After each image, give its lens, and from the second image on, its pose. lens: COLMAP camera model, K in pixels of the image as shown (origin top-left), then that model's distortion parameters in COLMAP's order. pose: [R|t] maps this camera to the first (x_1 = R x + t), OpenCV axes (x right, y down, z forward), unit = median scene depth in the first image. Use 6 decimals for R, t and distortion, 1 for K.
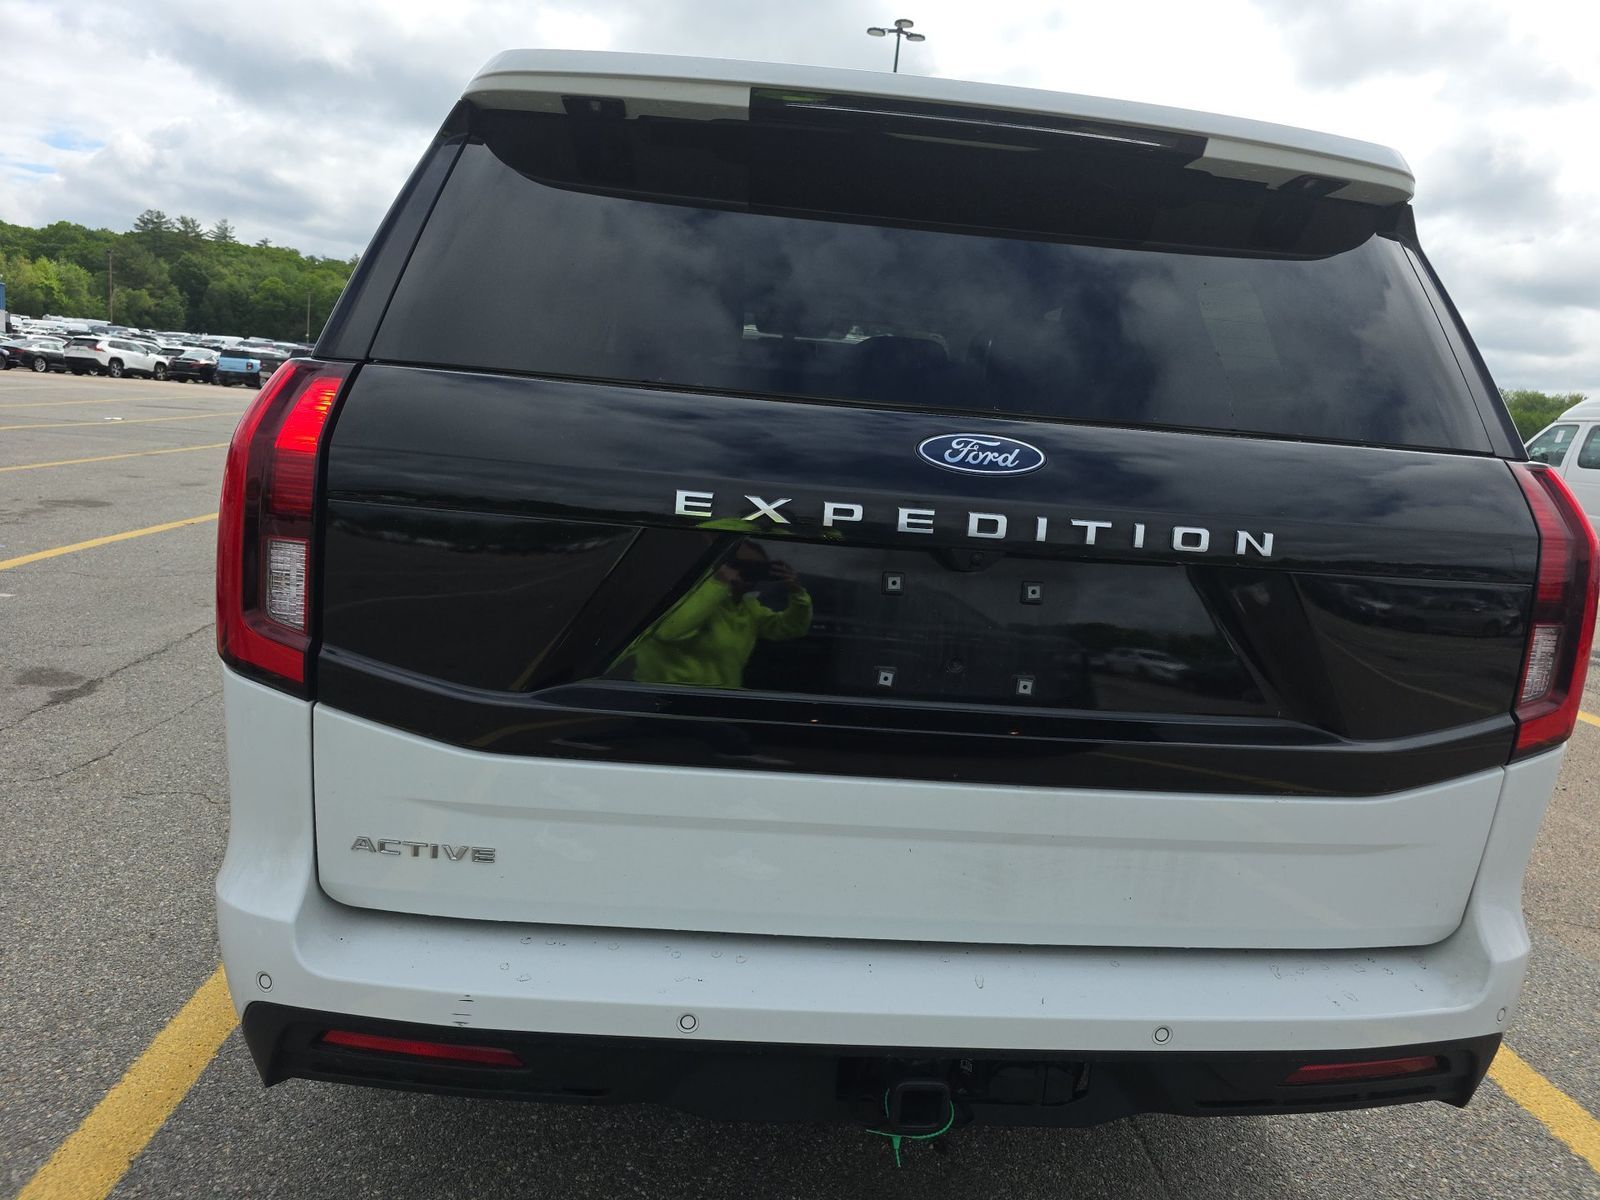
lens RADIAL K [[1083.1, 0, 793.6], [0, 1083.1, 591.5], [0, 0, 1]] dist [0.040797, -0.028334]
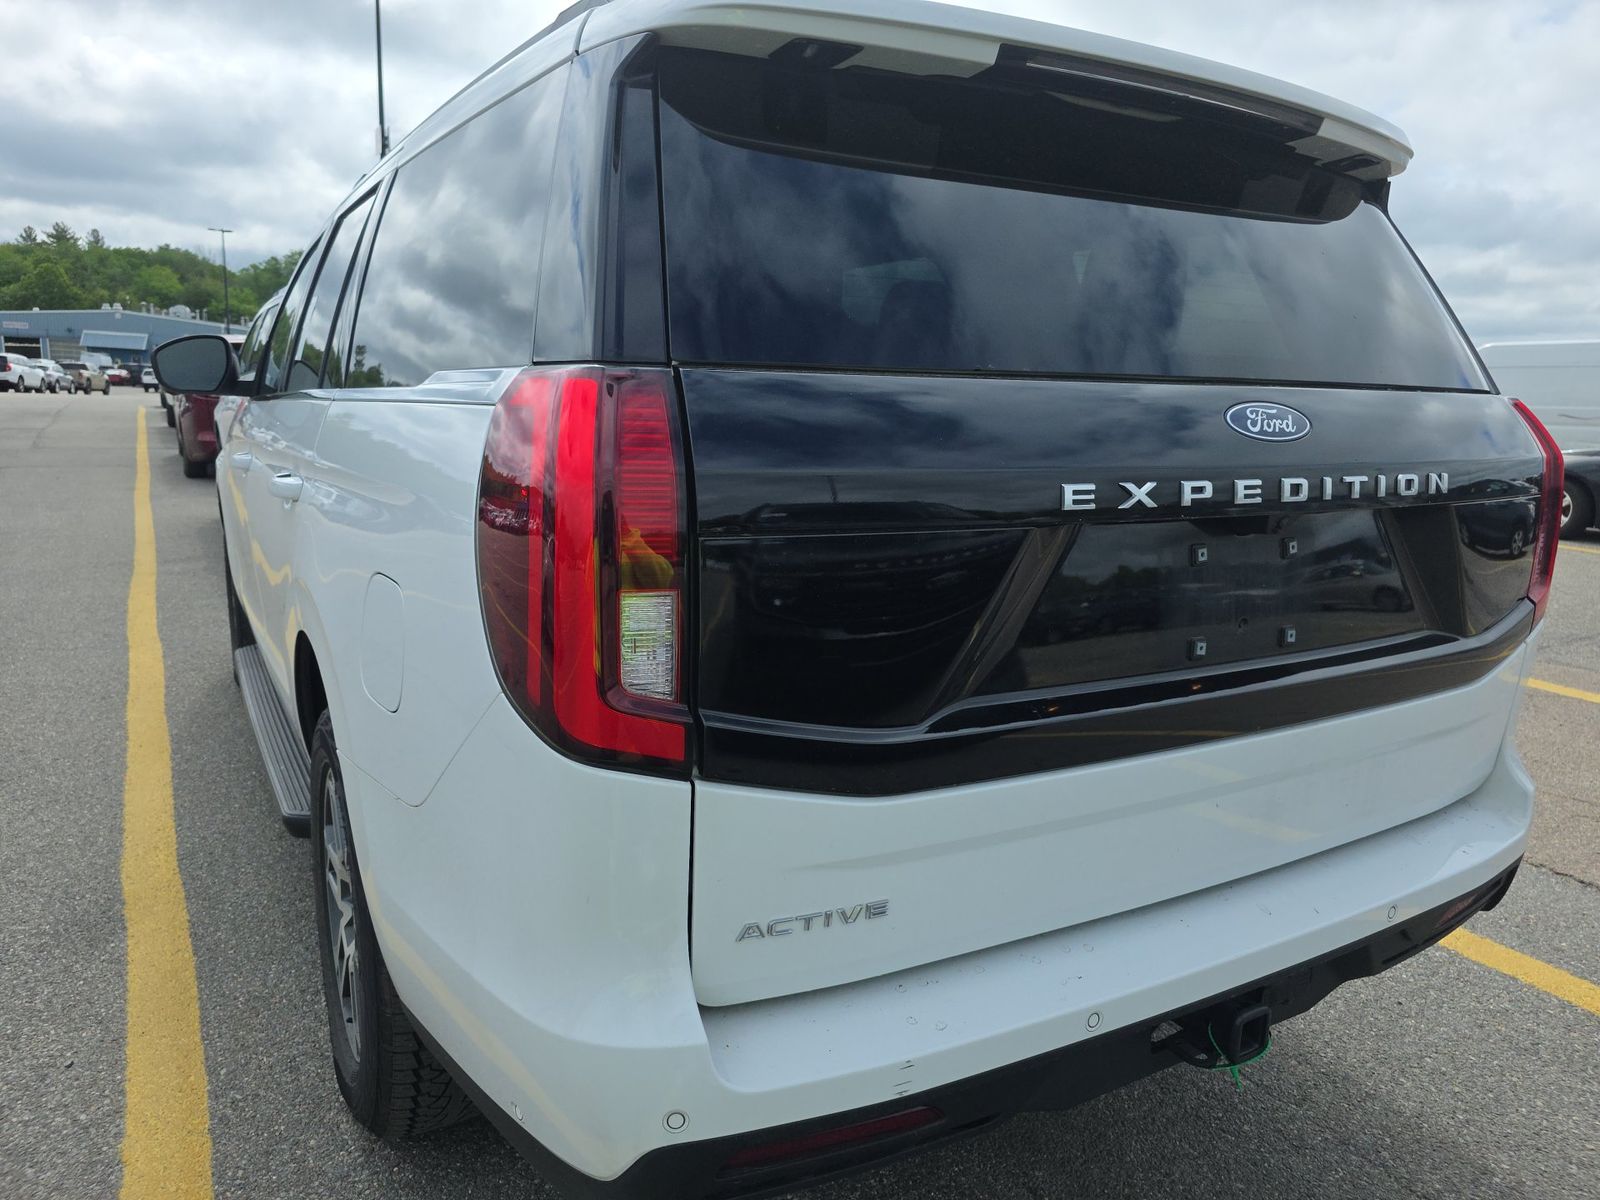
lens RADIAL K [[1083.1, 0, 794.5], [0, 1083.1, 614.8], [0, 0, 1]] dist [0.040797, -0.028334]
pose [[0.903509, -0.143054, 0.403988, -0.690049], [0.117183, 0.989186, 0.088197, -0.088349], [-0.412237, -0.032346, 0.910502, 0.221595]]
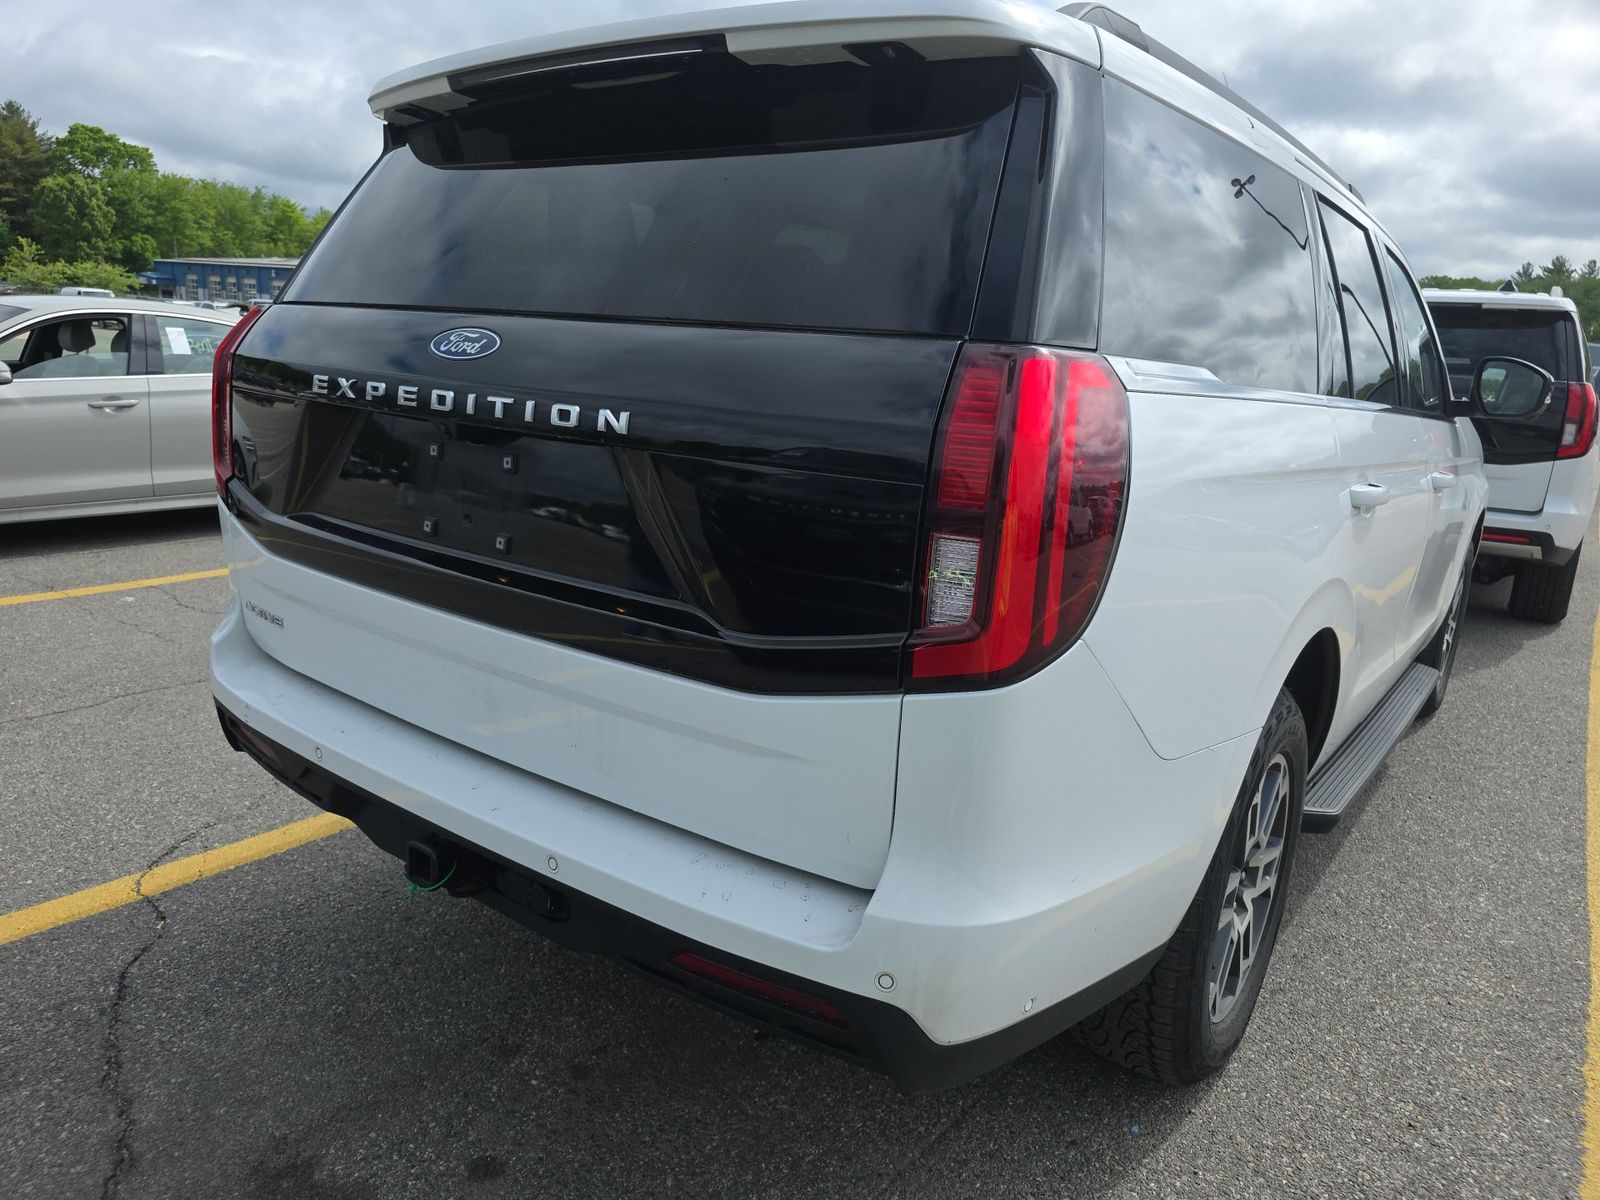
lens RADIAL K [[1083.1, 0, 784.4], [0, 1083.1, 600.2], [0, 0, 1]] dist [0.040797, -0.028334]
pose [[0.743452, 0.115584, -0.658726, 1.276780], [-0.114499, 0.992408, 0.044908, 0.063490], [0.658915, 0.042037, 0.751042, 0.325919]]
